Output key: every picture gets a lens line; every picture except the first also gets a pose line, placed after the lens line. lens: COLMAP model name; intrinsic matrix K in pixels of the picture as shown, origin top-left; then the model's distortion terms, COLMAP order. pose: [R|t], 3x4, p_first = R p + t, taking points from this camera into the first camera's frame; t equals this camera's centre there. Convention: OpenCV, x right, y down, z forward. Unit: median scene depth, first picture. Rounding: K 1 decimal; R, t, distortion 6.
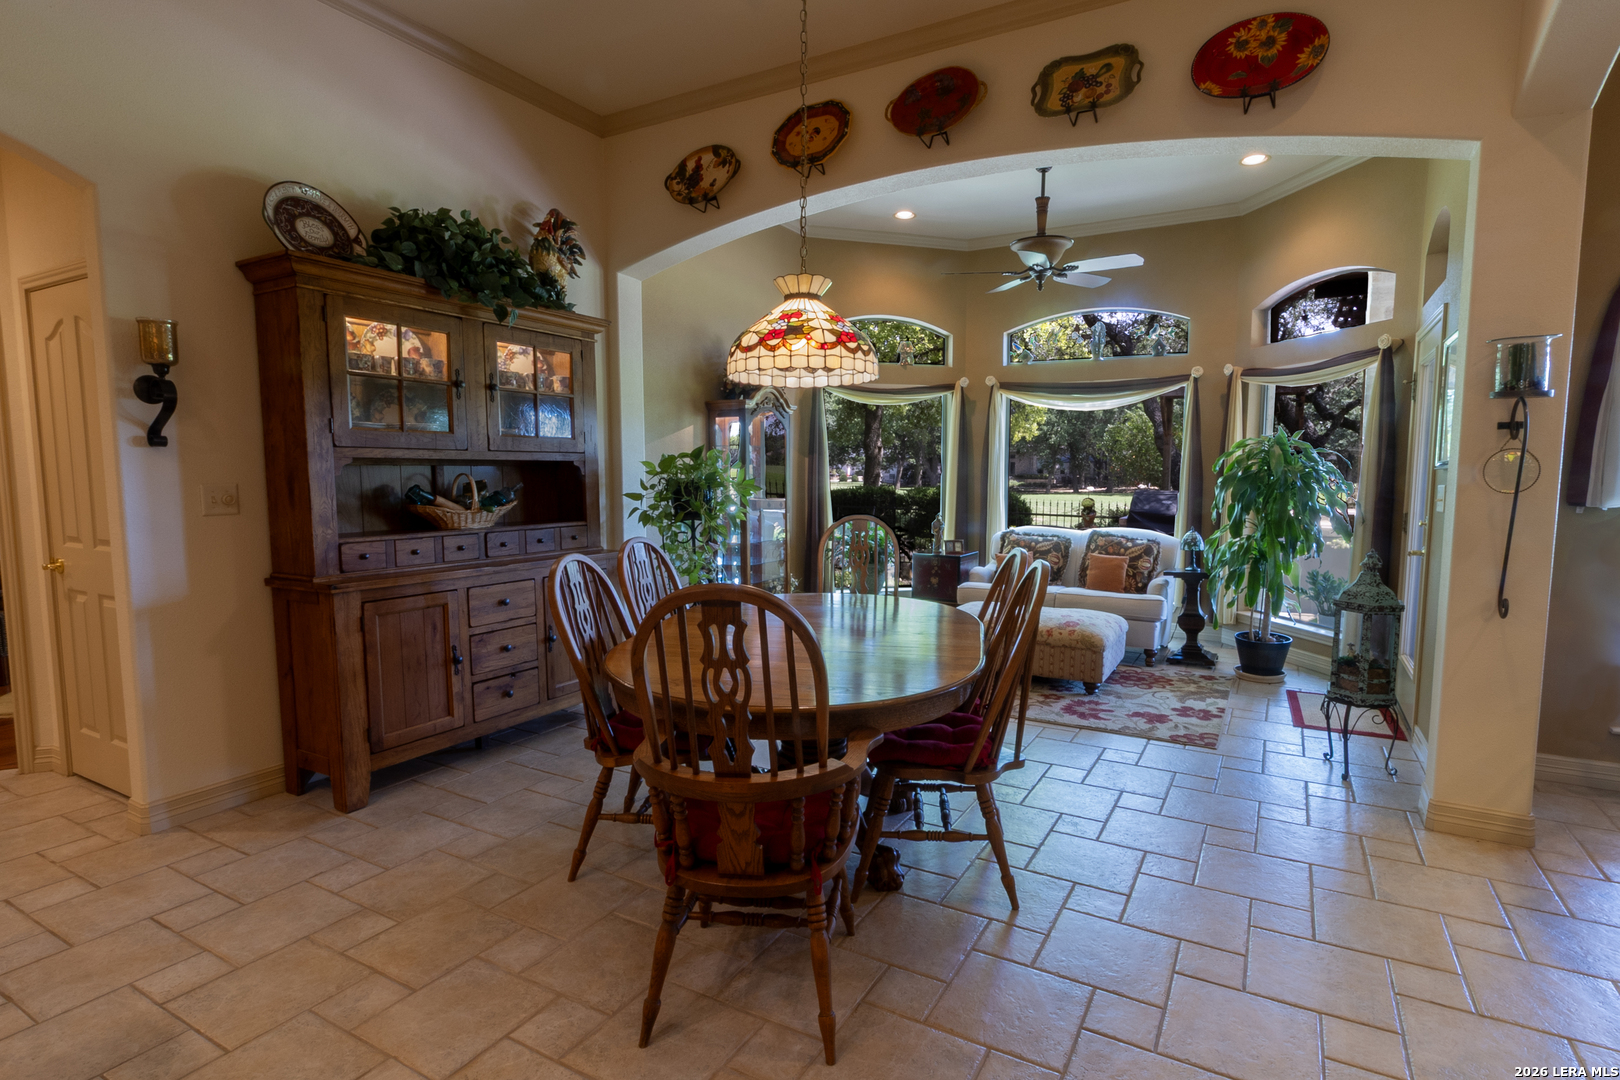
lens RADIAL K [[802.1, 0, 835.4], [0, 802.1, 544.0], [0, 0, 1]] dist [0.005101, 0.001251]
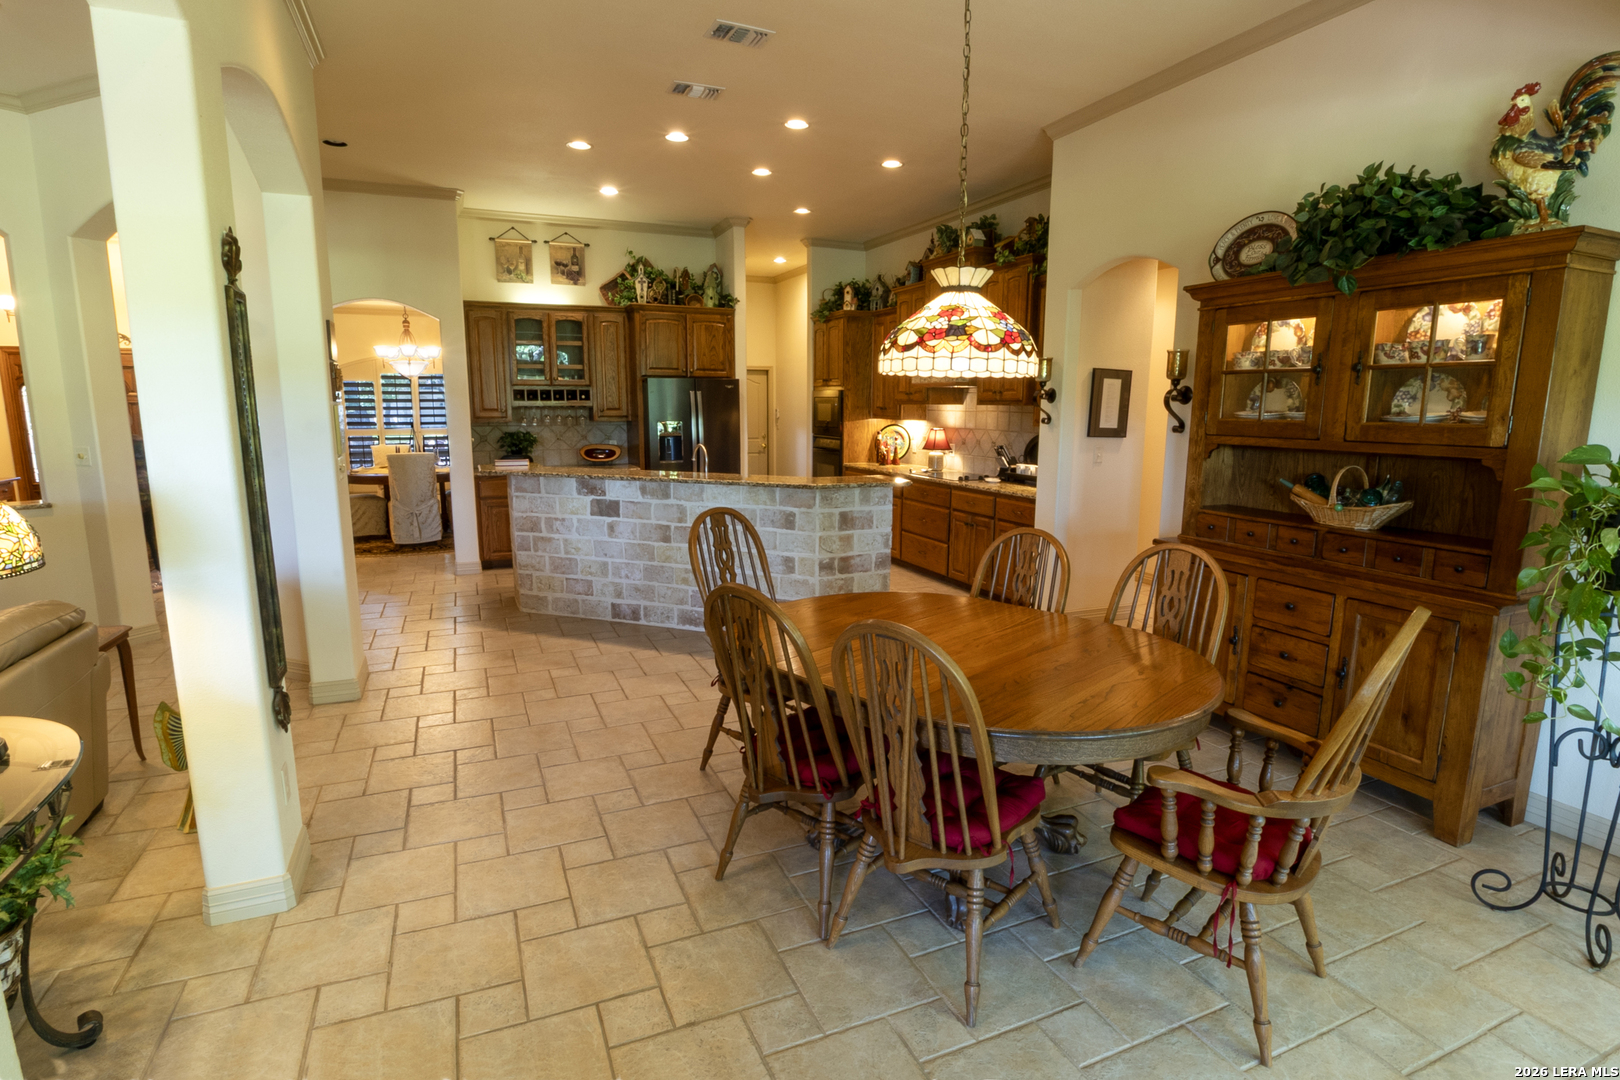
lens RADIAL K [[803.2, 0, 807.3], [0, 803.2, 530.1], [0, 0, 1]] dist [-0.003716, -0.000252]
pose [[-0.605451, 0.120707, -0.786675, 0.627695], [-0.080673, 0.974034, 0.211543, -0.165422], [0.791783, 0.191543, -0.579992, 1.084629]]
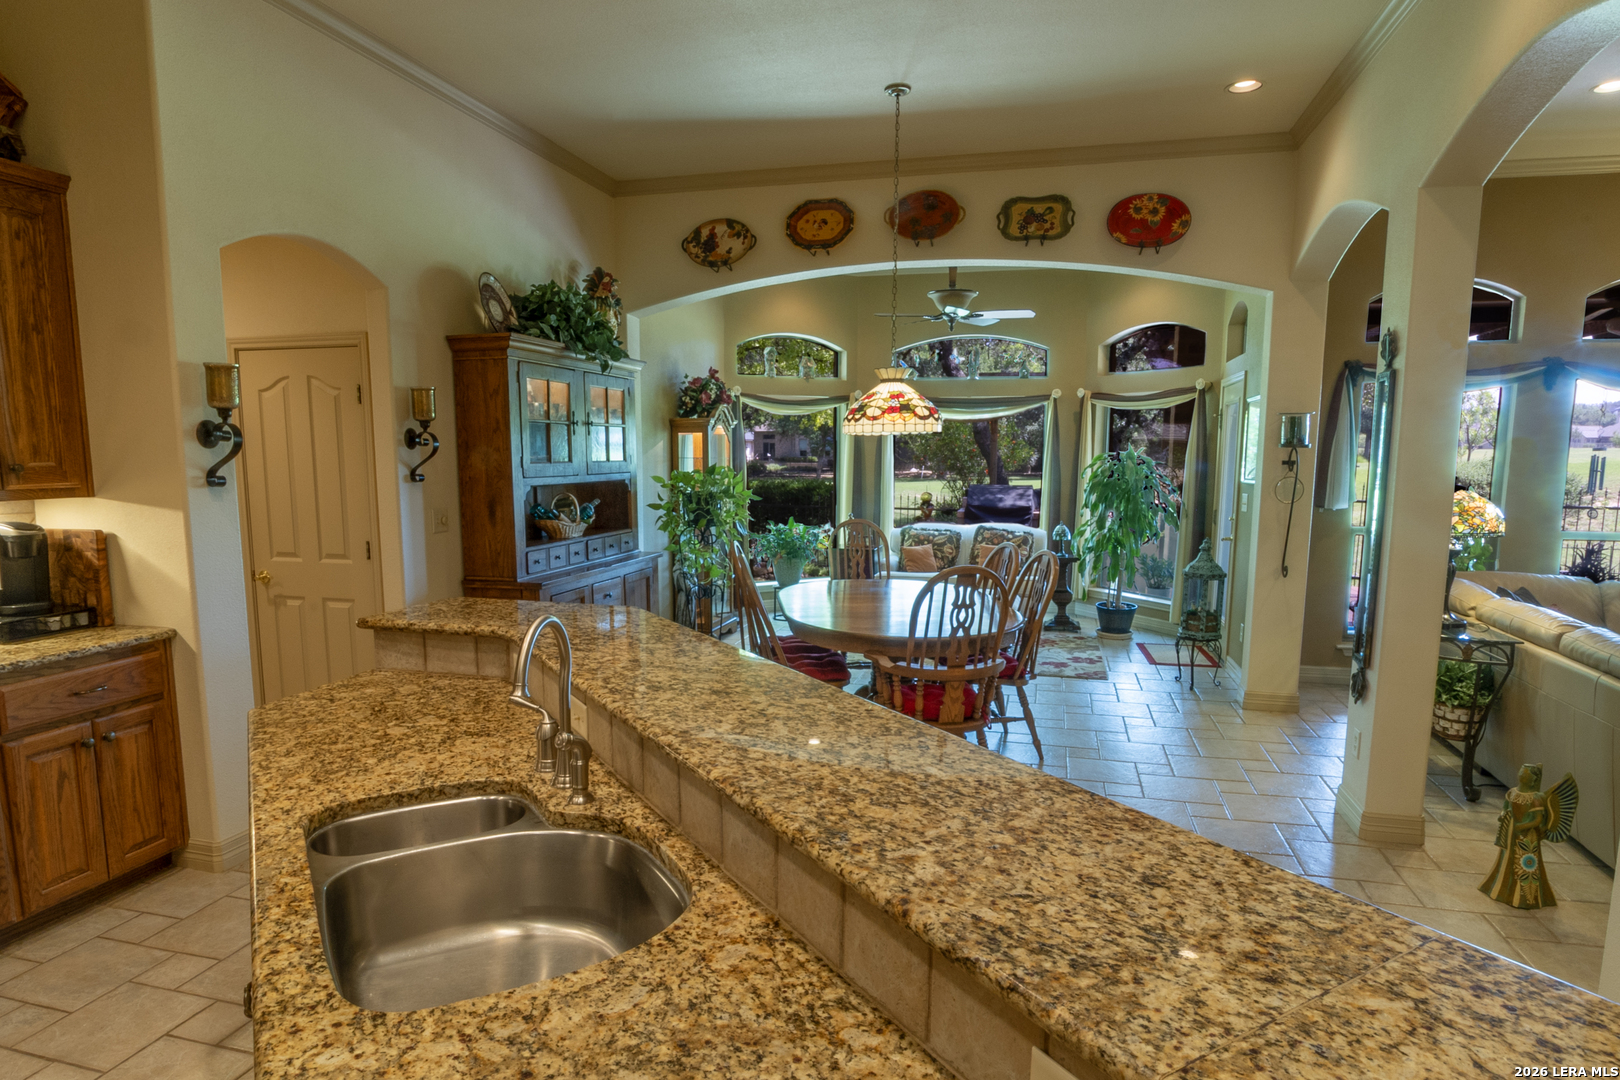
lens RADIAL K [[950.1, 0, 772.9], [0, 950.1, 578.3], [0, 0, 1]] dist [-0.005507, -0.001963]
pose [[0.973205, -0.033210, 0.227527, -0.506044], [0.023373, 0.998678, 0.045791, -0.016552], [-0.228747, -0.039246, 0.972694, -0.521515]]
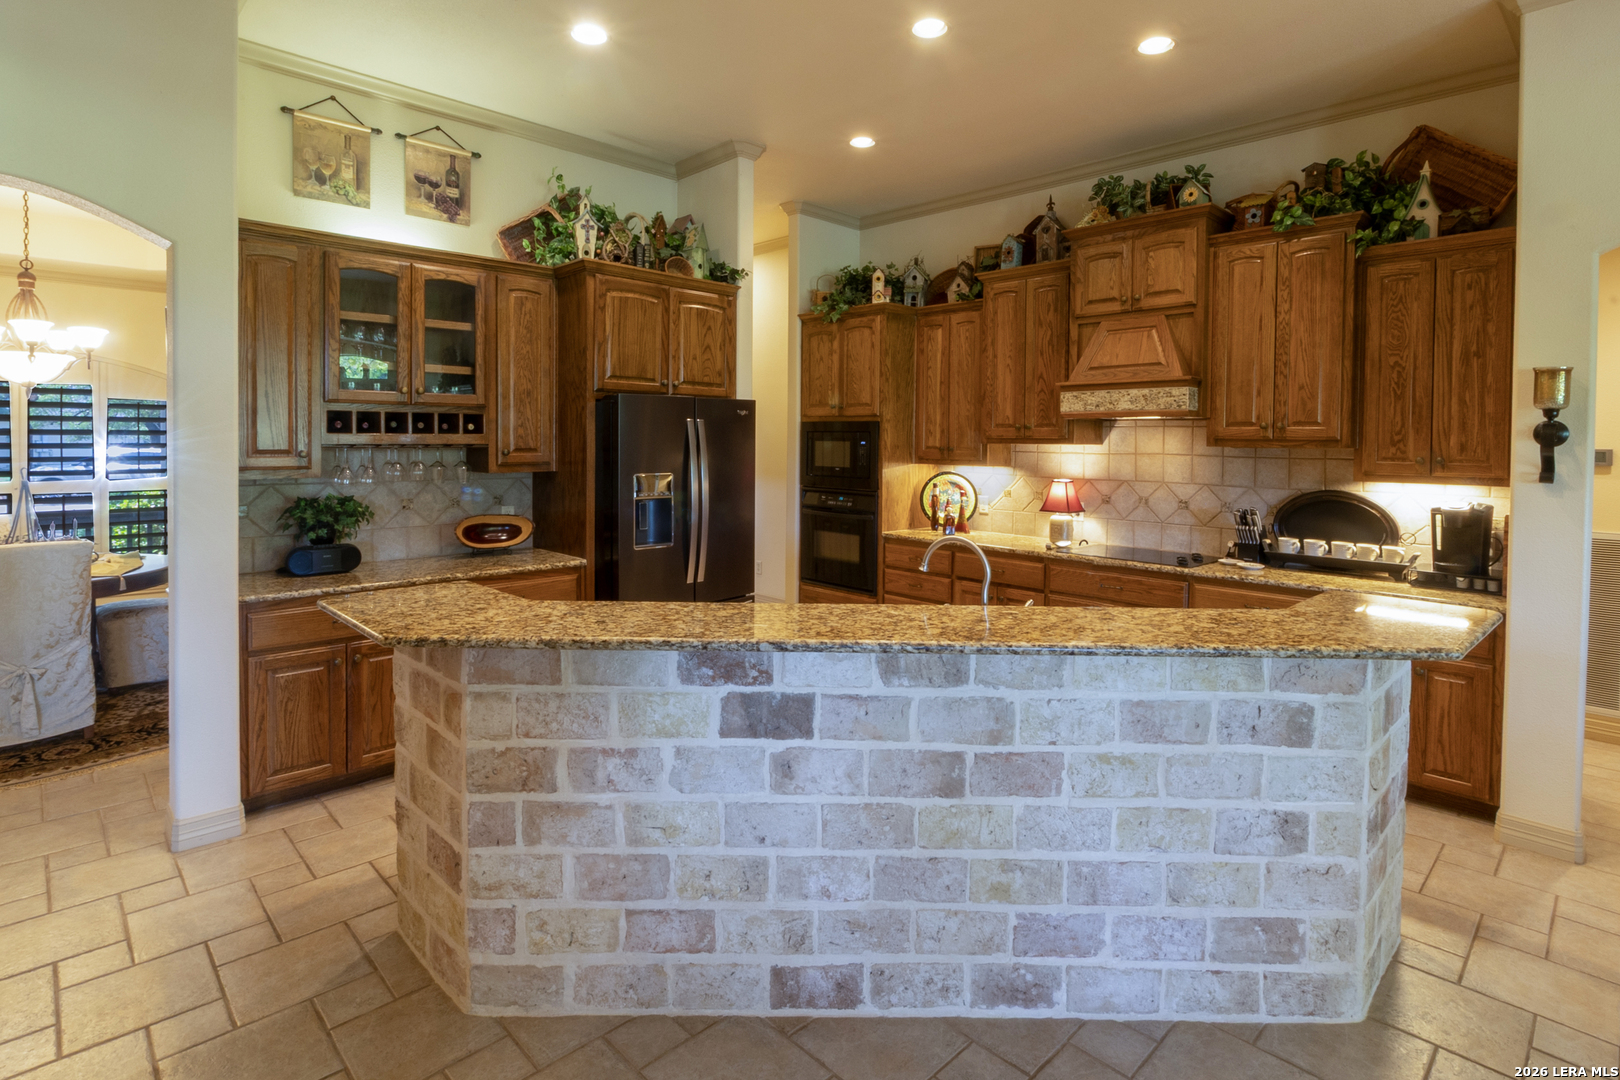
lens RADIAL K [[819.3, 0, 838.8], [0, 819.3, 450.5], [0, 0, 1]] dist [-0.005624, -0.001393]
pose [[-0.270786, 0.009289, -0.962595, 0.196495], [-0.102427, 0.993999, 0.038406, -0.068402], [0.957175, 0.108996, -0.268209, 0.045108]]
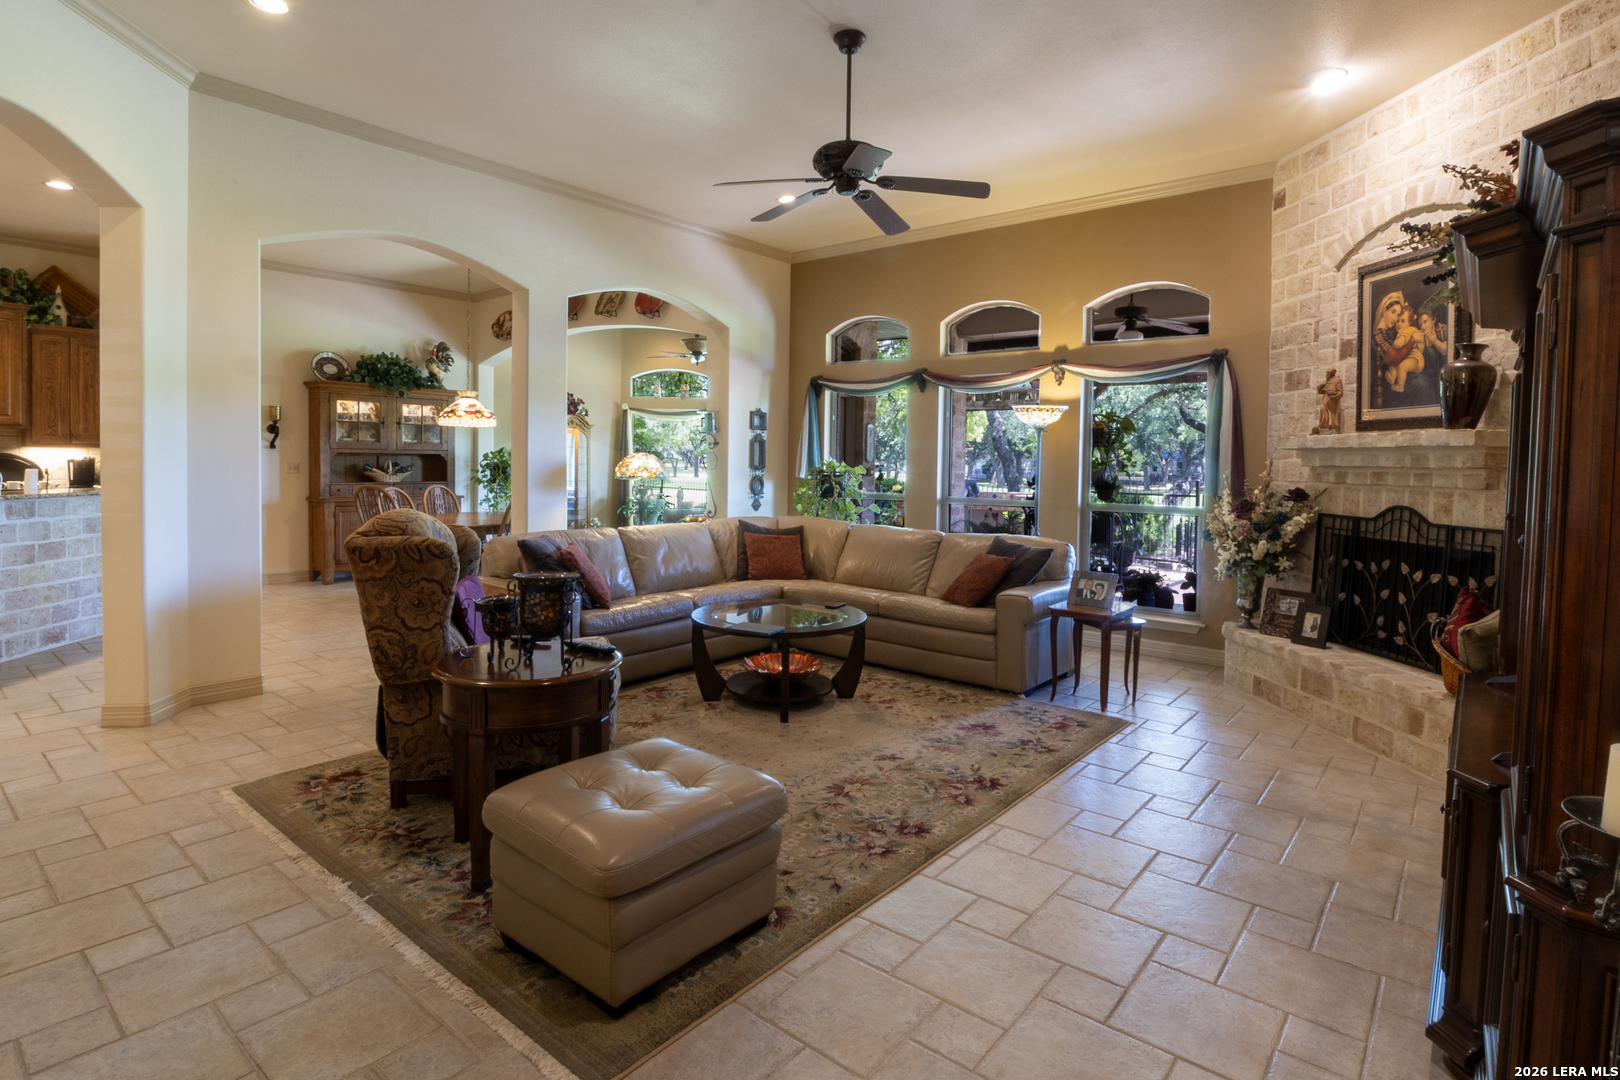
lens RADIAL K [[834.5, 0, 806.5], [0, 834.5, 482.5], [0, 0, 1]] dist [-0.021764, -0.001154]
pose [[0.983058, 0.014393, -0.182731, 1.257354], [-0.027099, 0.997370, -0.067229, 0.117681], [0.181283, 0.071041, 0.980862, -1.231715]]
